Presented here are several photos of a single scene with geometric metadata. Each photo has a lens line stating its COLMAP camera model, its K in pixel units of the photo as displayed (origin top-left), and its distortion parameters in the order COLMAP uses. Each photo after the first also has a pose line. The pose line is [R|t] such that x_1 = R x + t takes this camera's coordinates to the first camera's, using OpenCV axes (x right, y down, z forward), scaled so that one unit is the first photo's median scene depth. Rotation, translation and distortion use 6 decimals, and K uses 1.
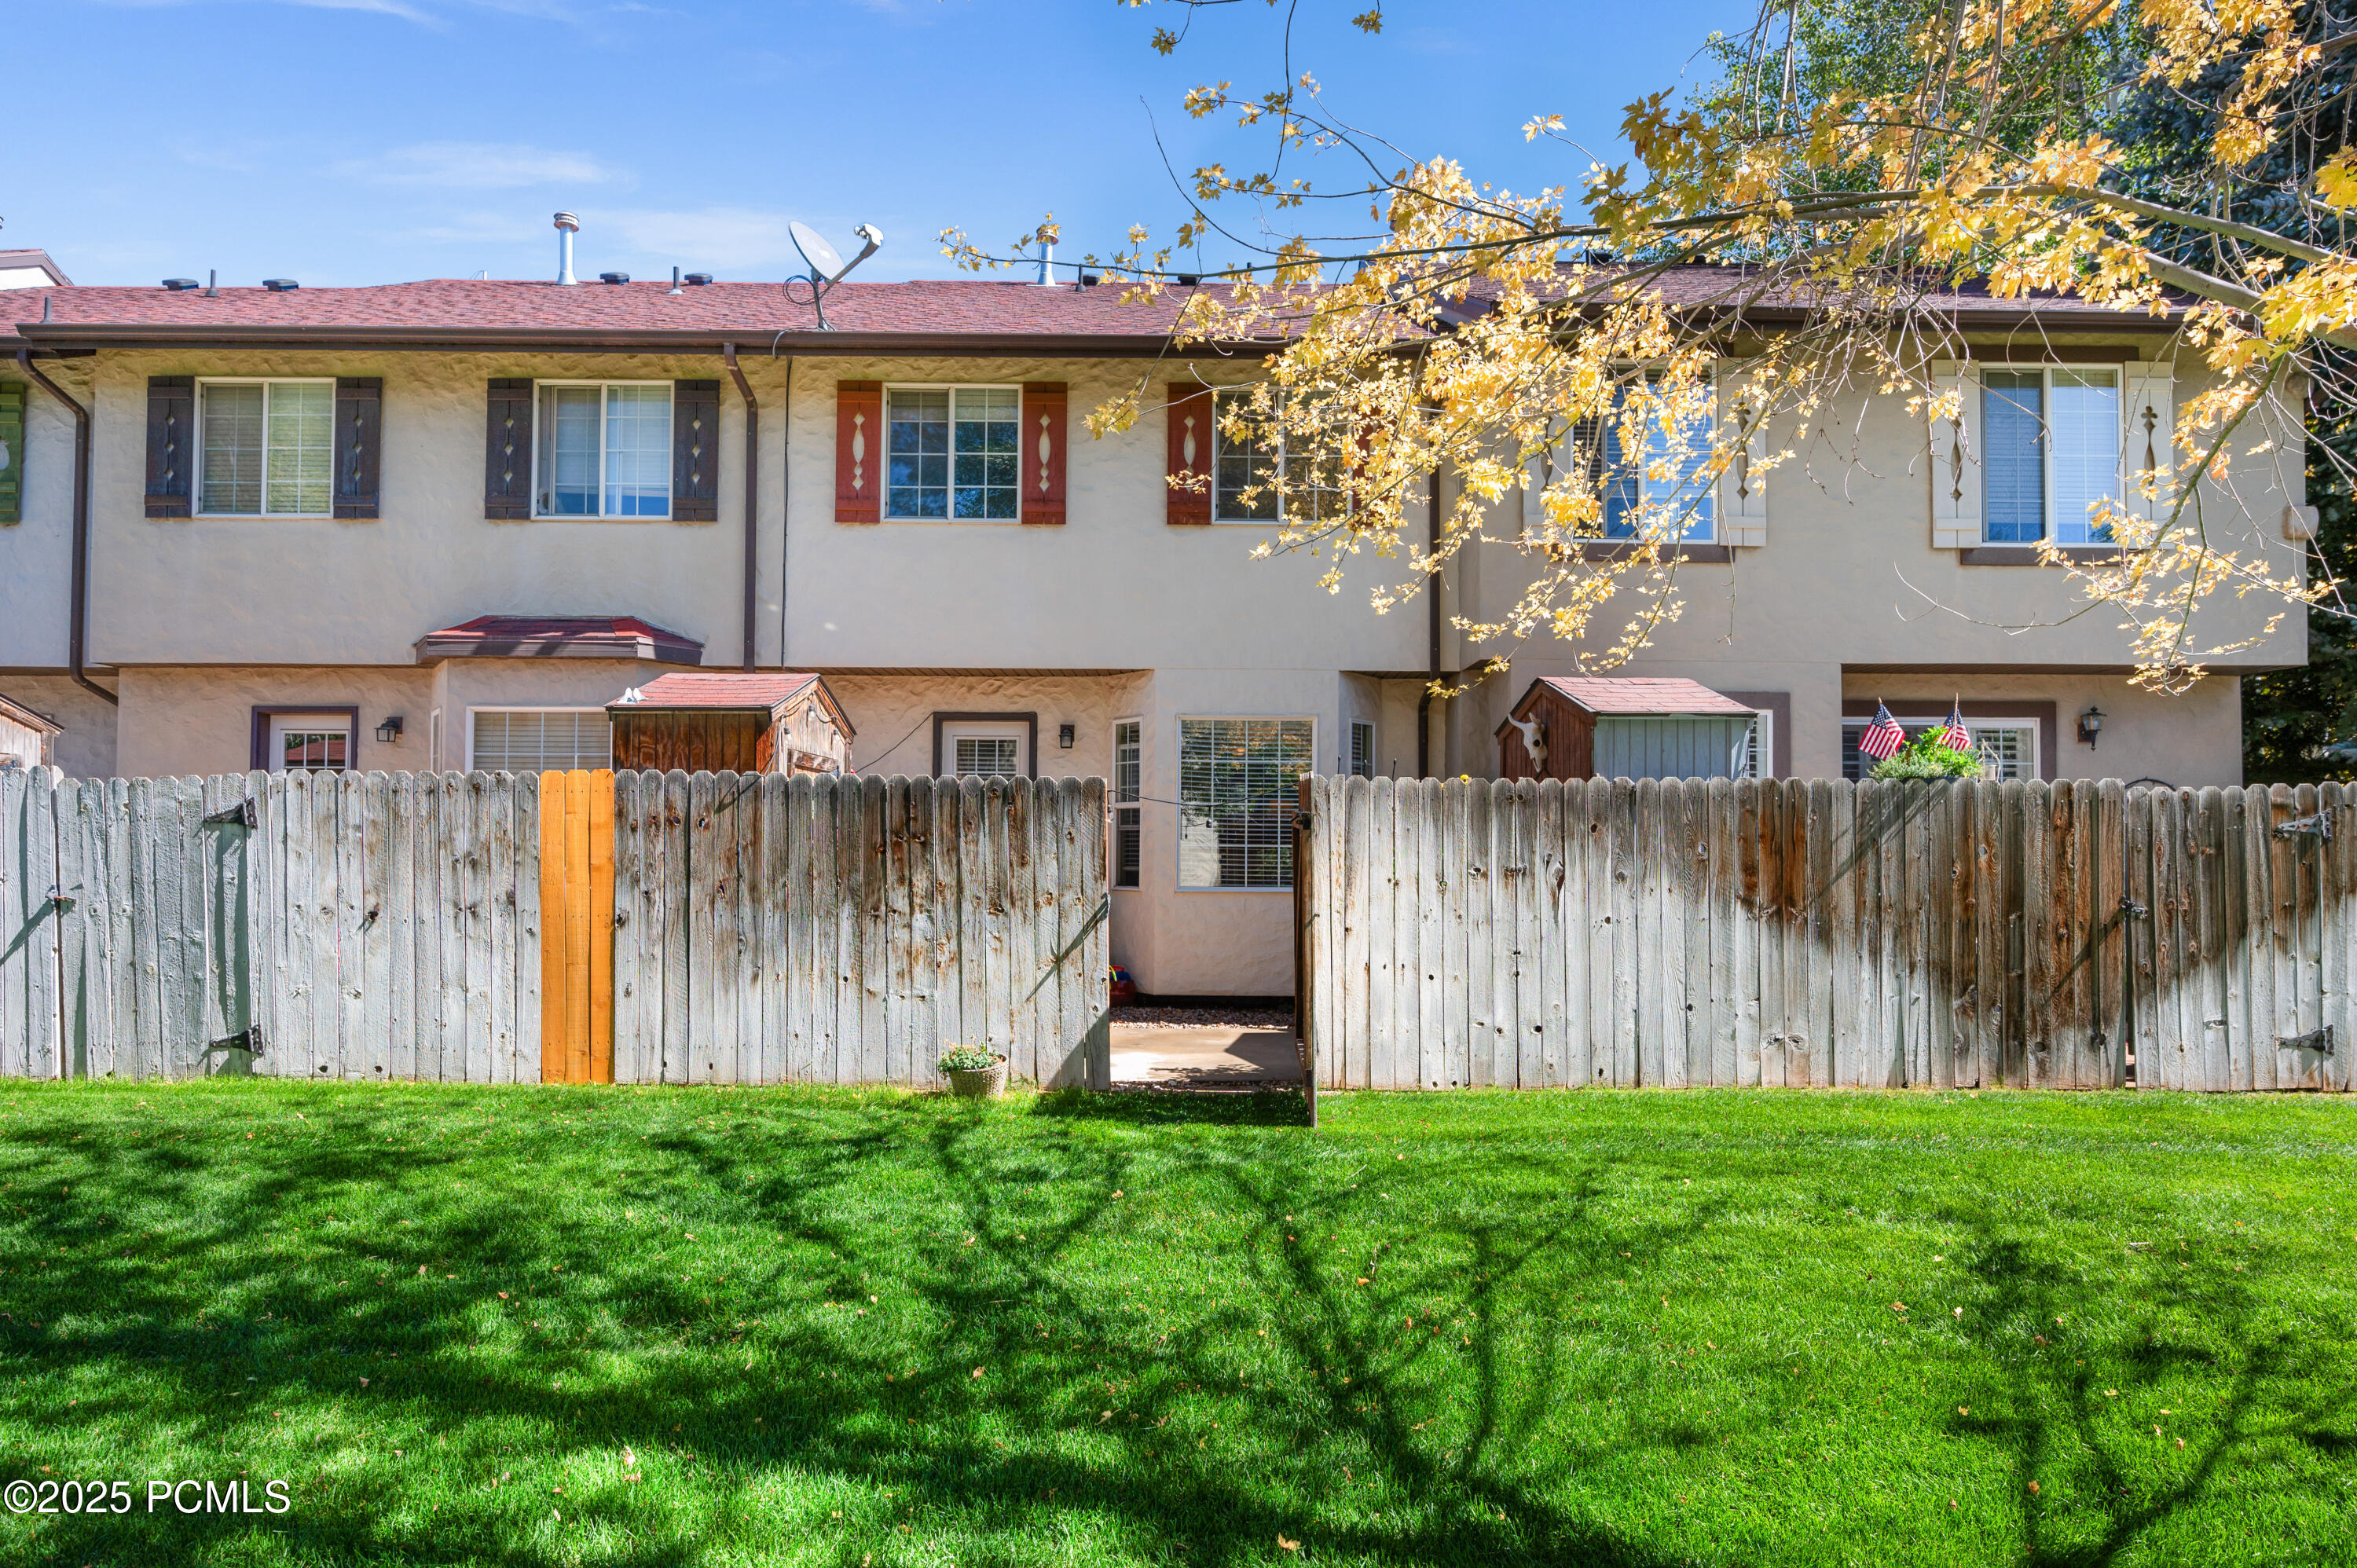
lens RADIAL K [[1312.8, 0, 1173.0], [0, 1312.8, 805.5], [0, 0, 1]] dist [-0.000076, 0.000655]
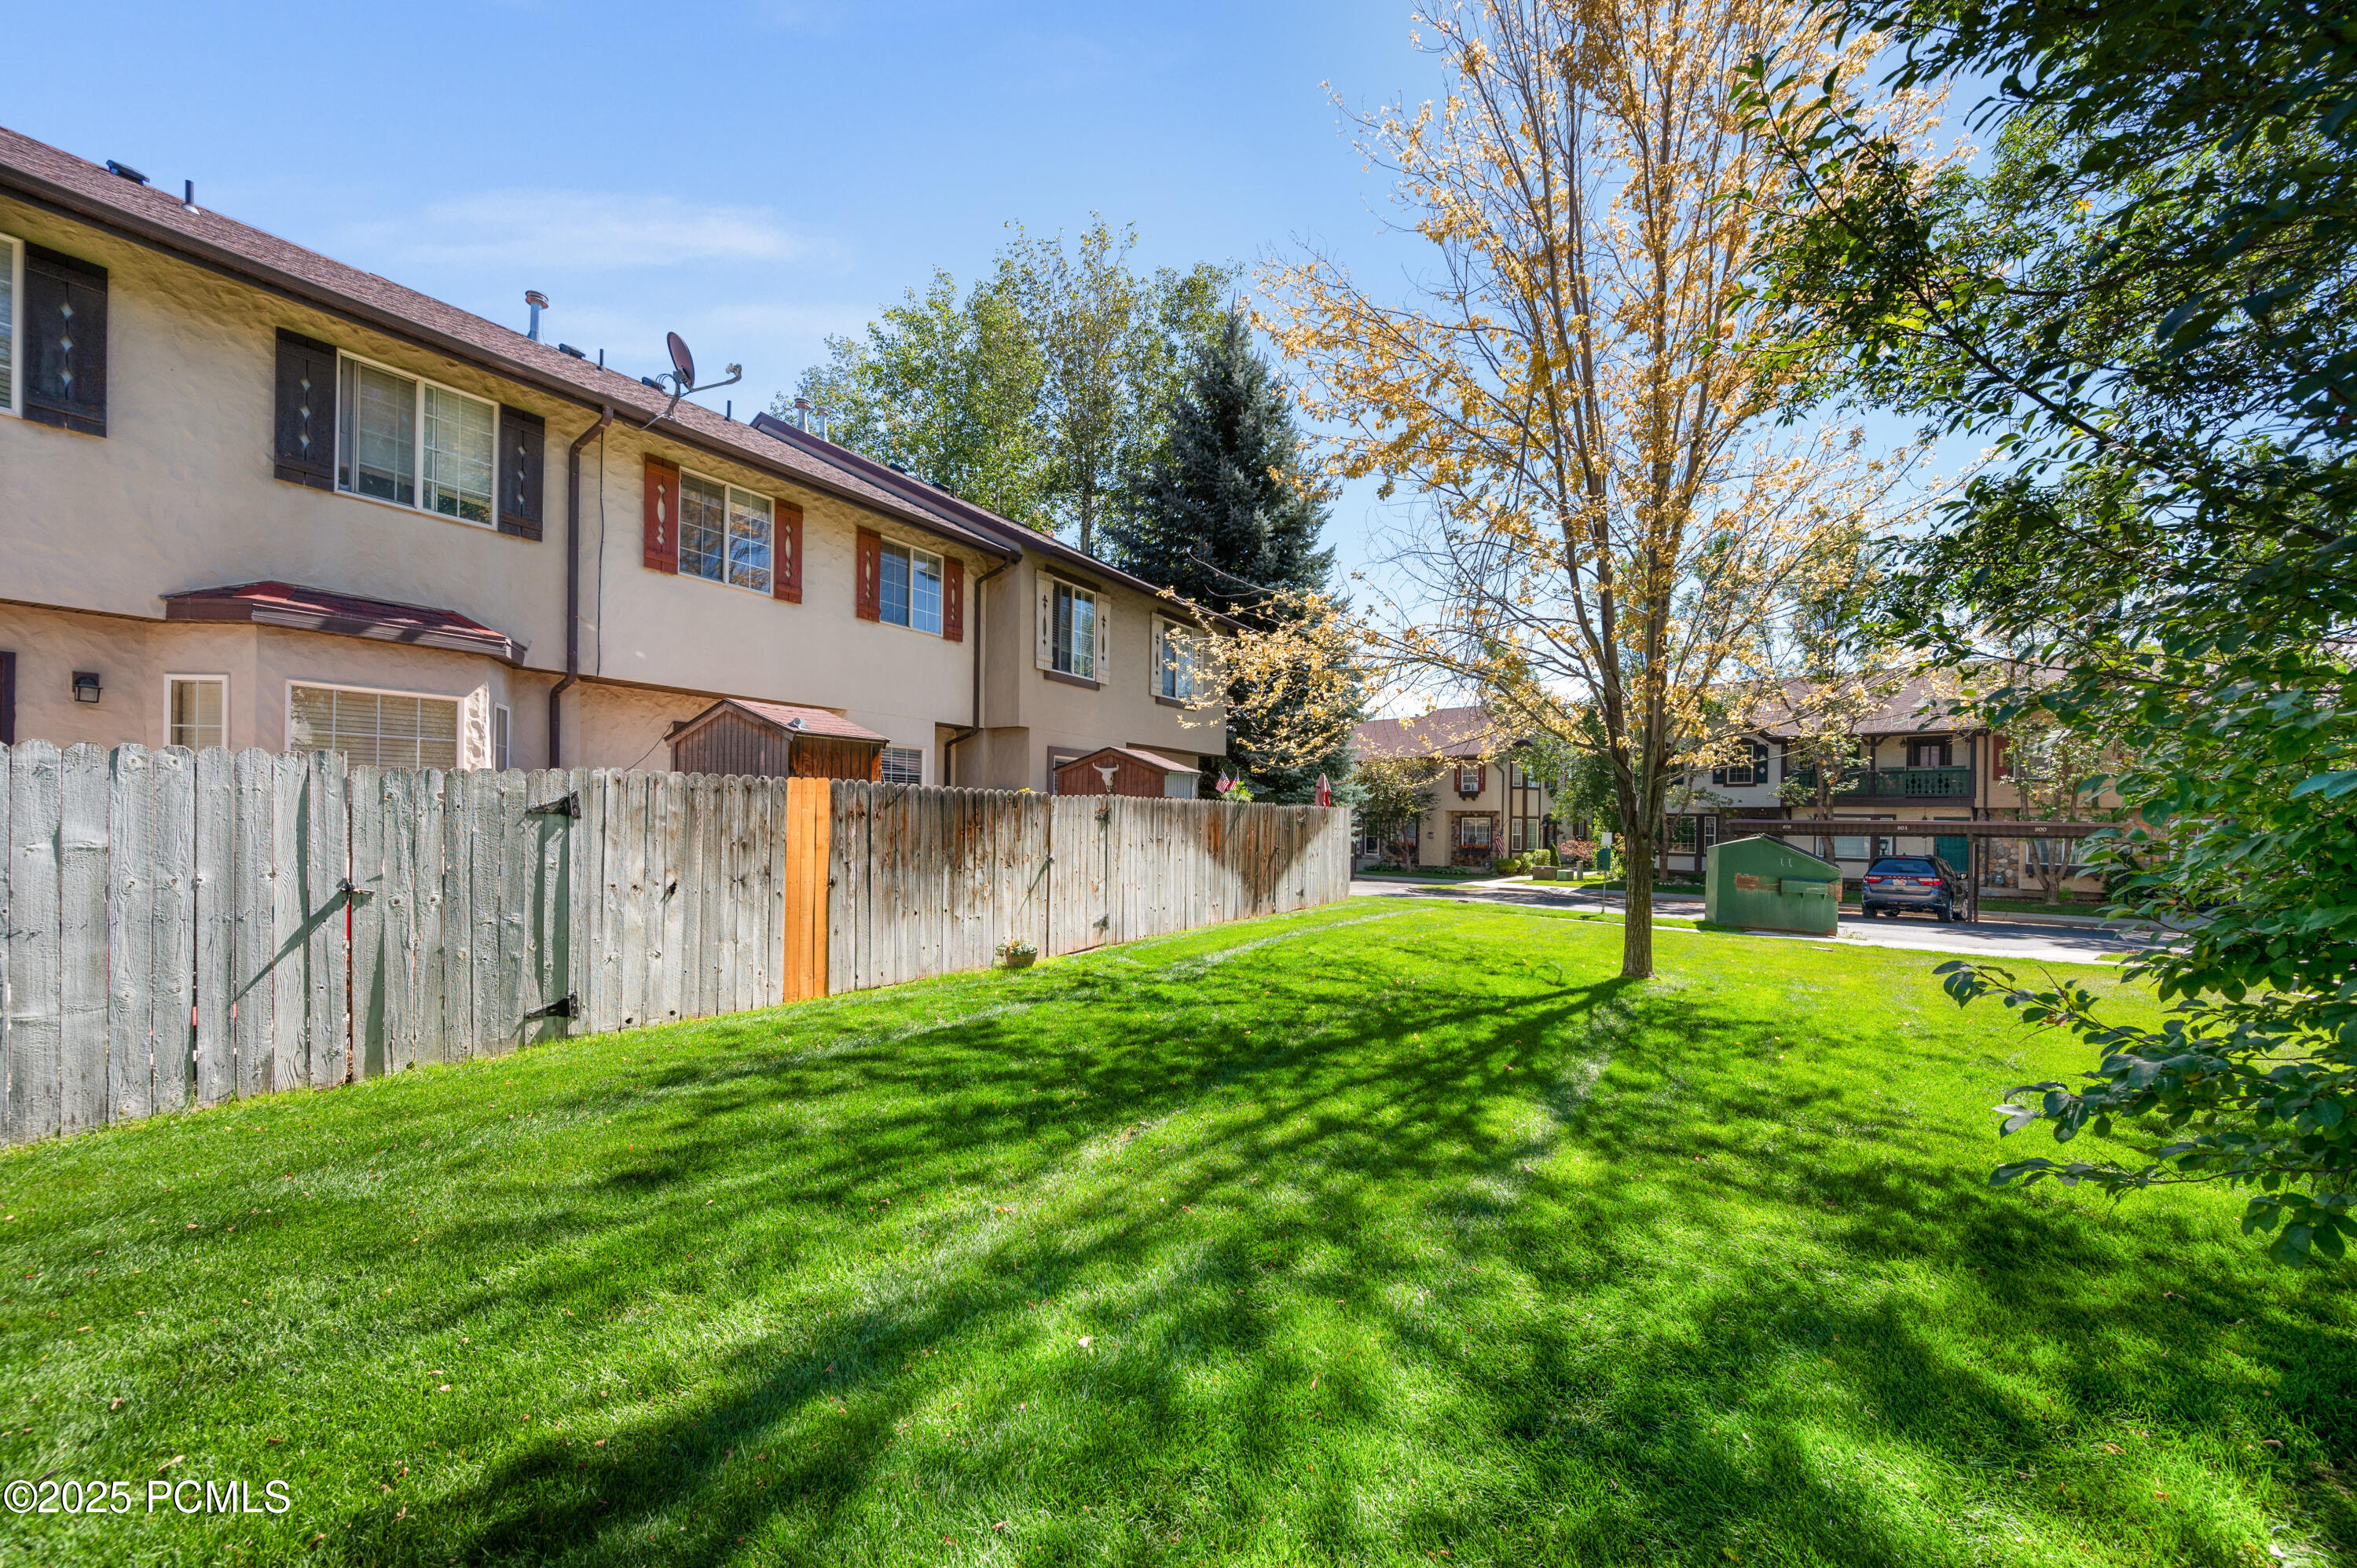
lens RADIAL K [[929.6, 0, 1176.0], [0, 929.6, 801.6], [0, 0, 1]] dist [-0.000888, 0.000051]
pose [[0.525655, 0.019480, 0.850475, -1.095148], [-0.037594, 0.999293, 0.000347, -0.016615], [-0.849867, -0.032155, 0.526016, 0.141401]]
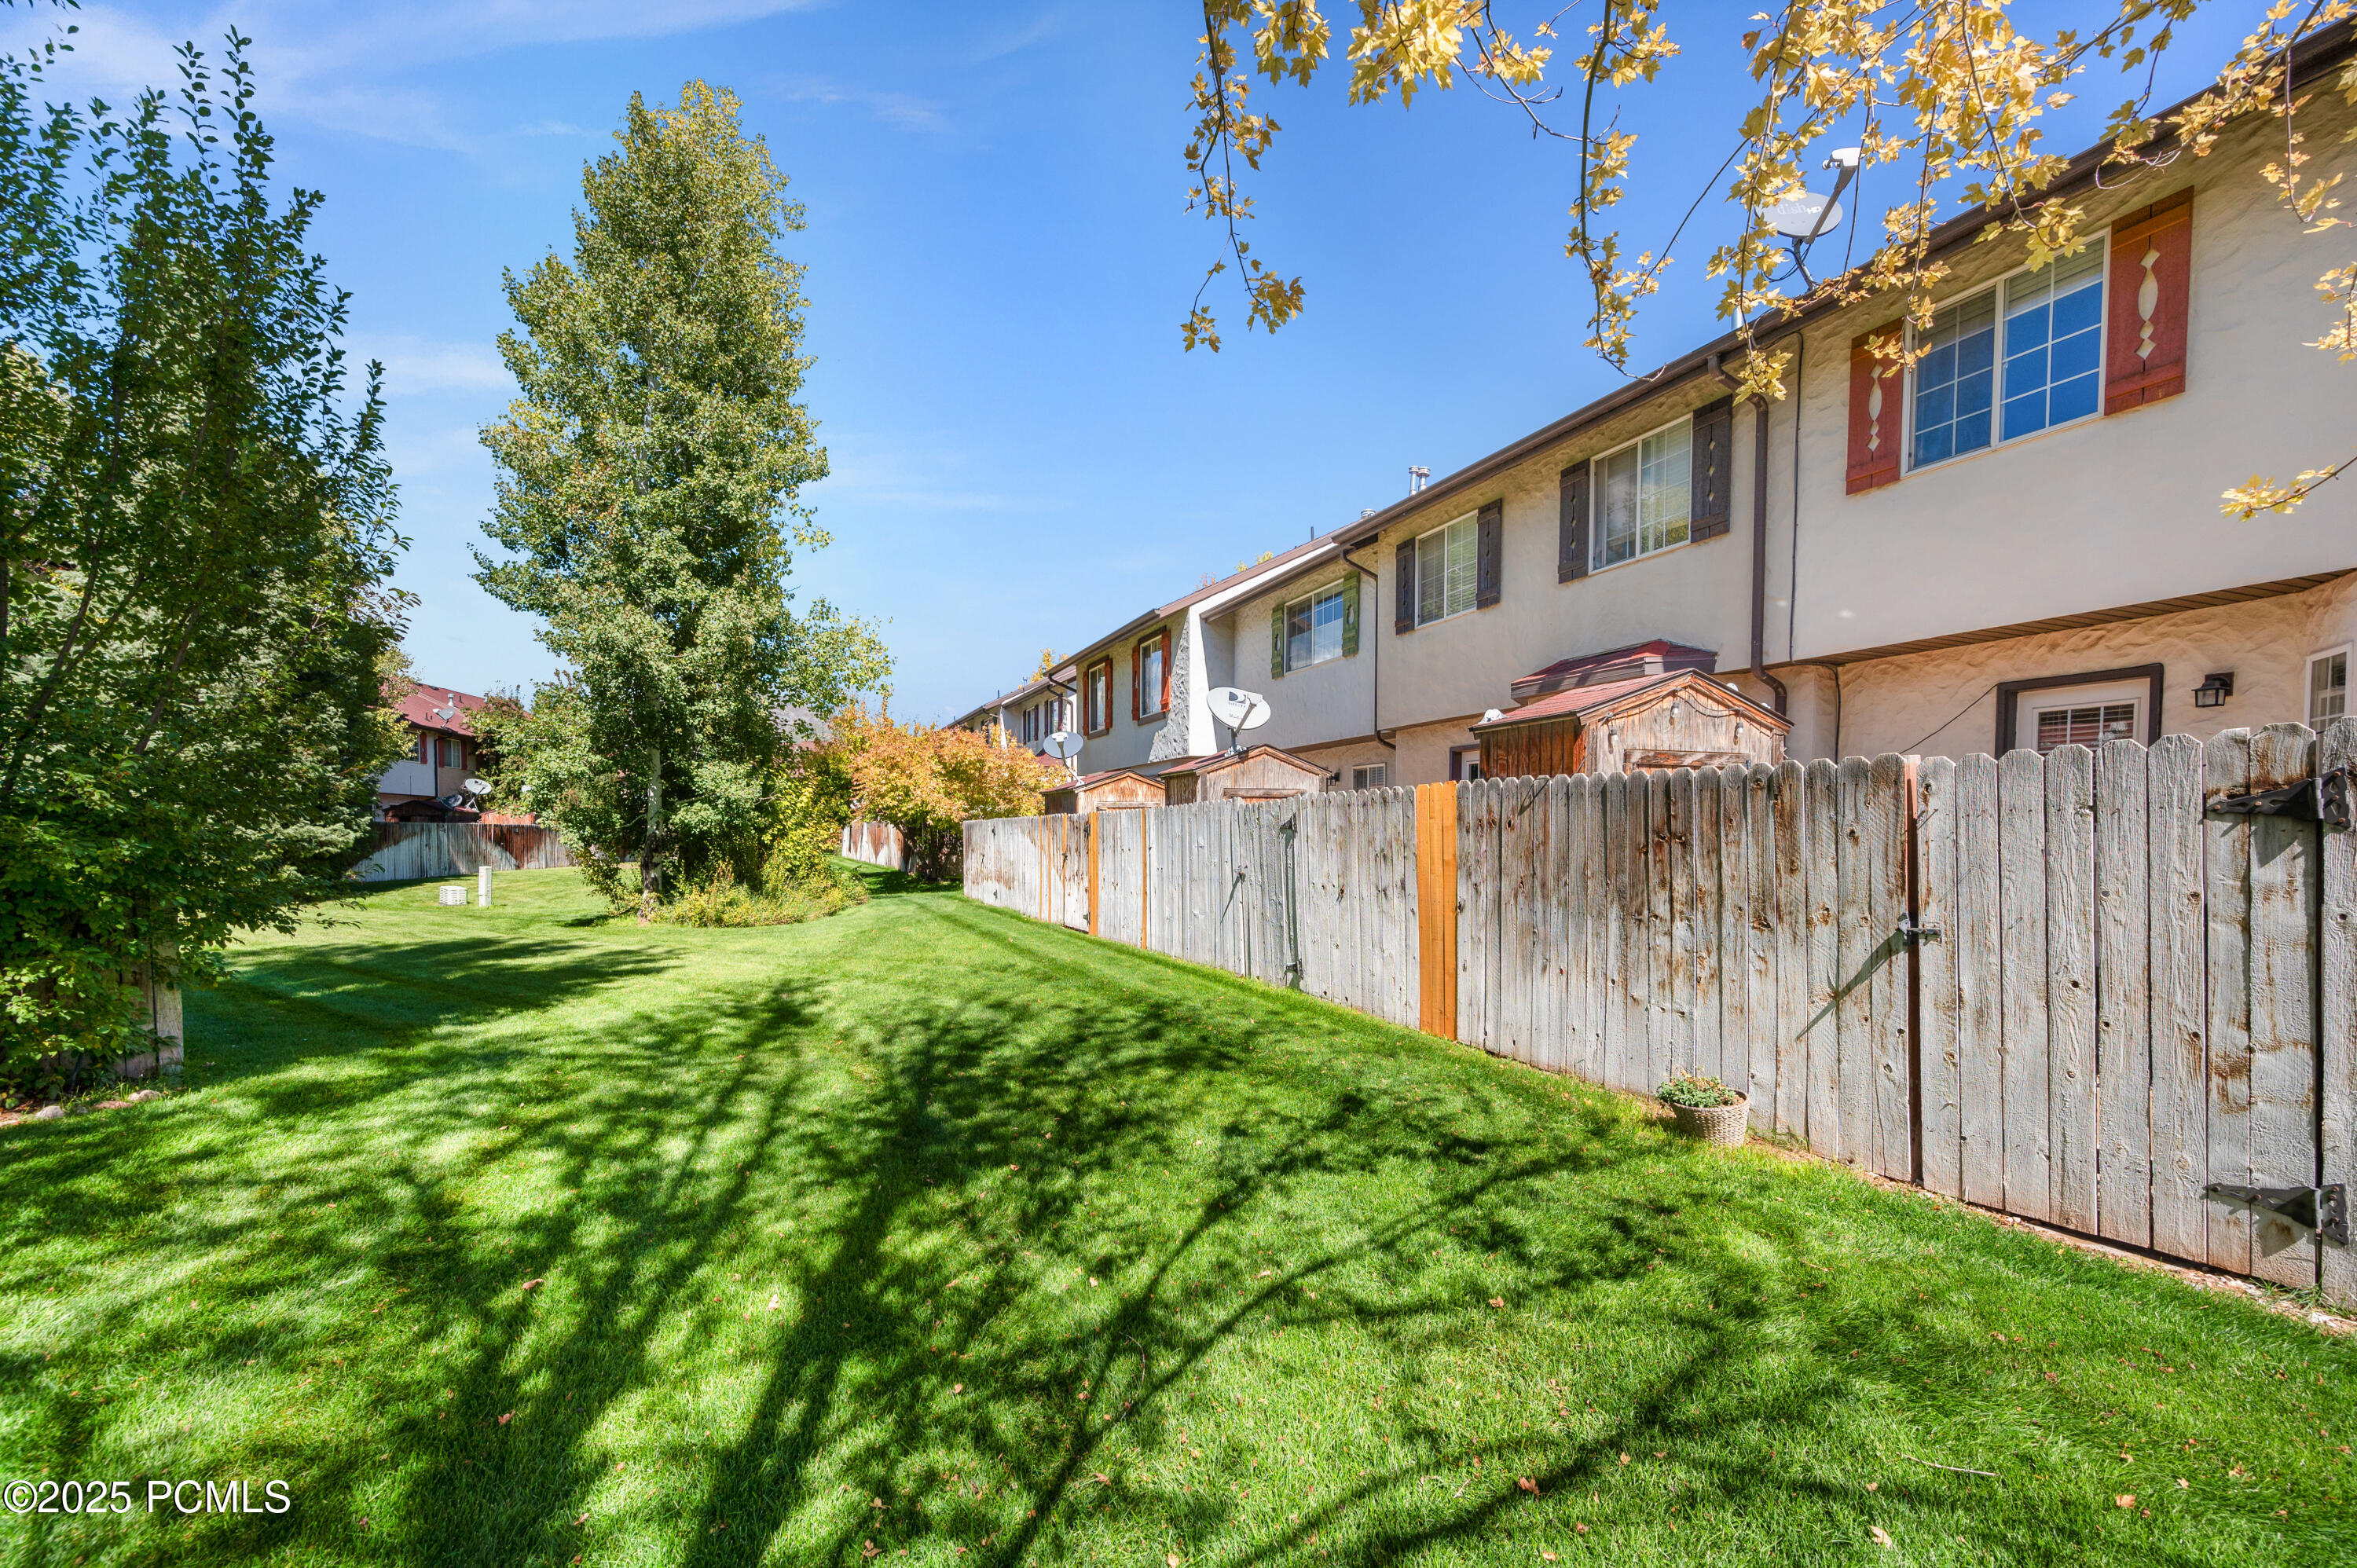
lens RADIAL K [[952.1, 0, 1181.7], [0, 952.1, 866.7], [0, 0, 1]] dist [-0.002891, -0.000289]
pose [[0.395691, 0.027419, -0.917974, 0.273051], [0.031660, 0.998553, 0.043473, 0.005265], [0.917838, -0.046265, 0.394250, 0.427095]]
